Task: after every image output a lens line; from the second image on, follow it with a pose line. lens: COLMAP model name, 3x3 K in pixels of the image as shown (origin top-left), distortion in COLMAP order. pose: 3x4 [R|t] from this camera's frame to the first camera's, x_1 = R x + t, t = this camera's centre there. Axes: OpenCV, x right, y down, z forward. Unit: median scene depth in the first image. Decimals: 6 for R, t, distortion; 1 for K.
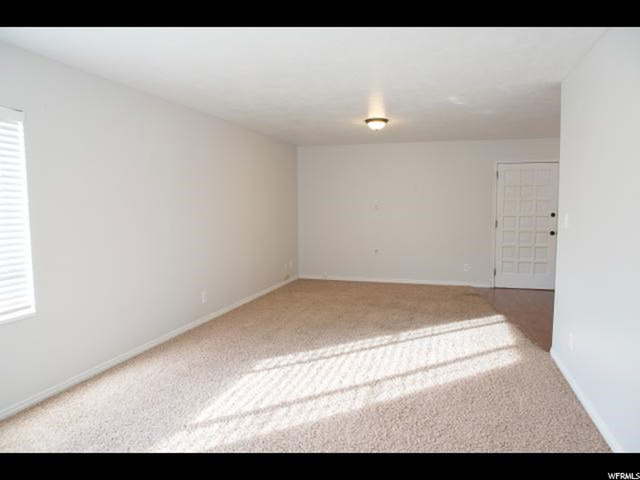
lens RADIAL K [[448.8, 0, 316.9], [0, 448.8, 239.0], [0, 0, 1]] dist [-0.097269, 0.082945]
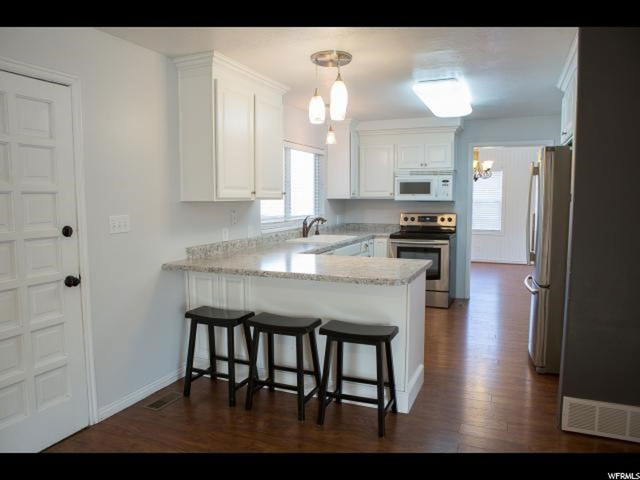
lens RADIAL K [[448.8, 0, 316.9], [0, 448.8, 239.0], [0, 0, 1]] dist [-0.097269, 0.082945]
pose [[0.113427, -0.089969, 0.989464, 0.203495], [0.082966, 0.993271, 0.080805, -0.060871], [-0.990076, 0.072926, 0.120128, 0.753703]]
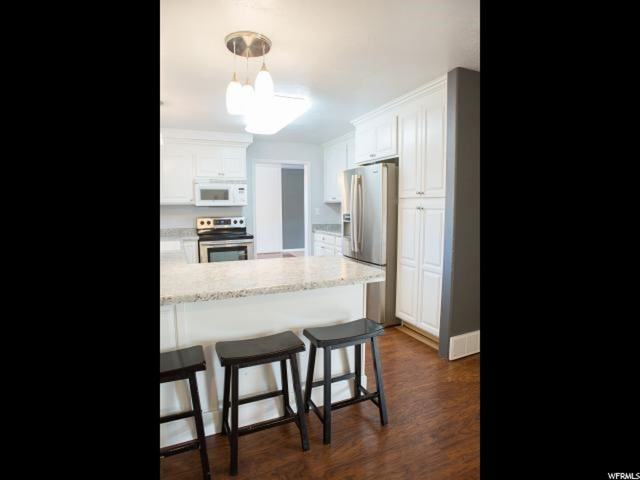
lens RADIAL K [[331.0, 0, 308.7], [0, 331.0, 238.9], [0, 0, 1]] dist [-0.054826, -0.000077]
pose [[-0.648645, -0.067471, 0.758095, 0.397386], [0.068591, 0.986827, 0.146516, -0.068681], [-0.757994, 0.147036, -0.635472, 0.960327]]
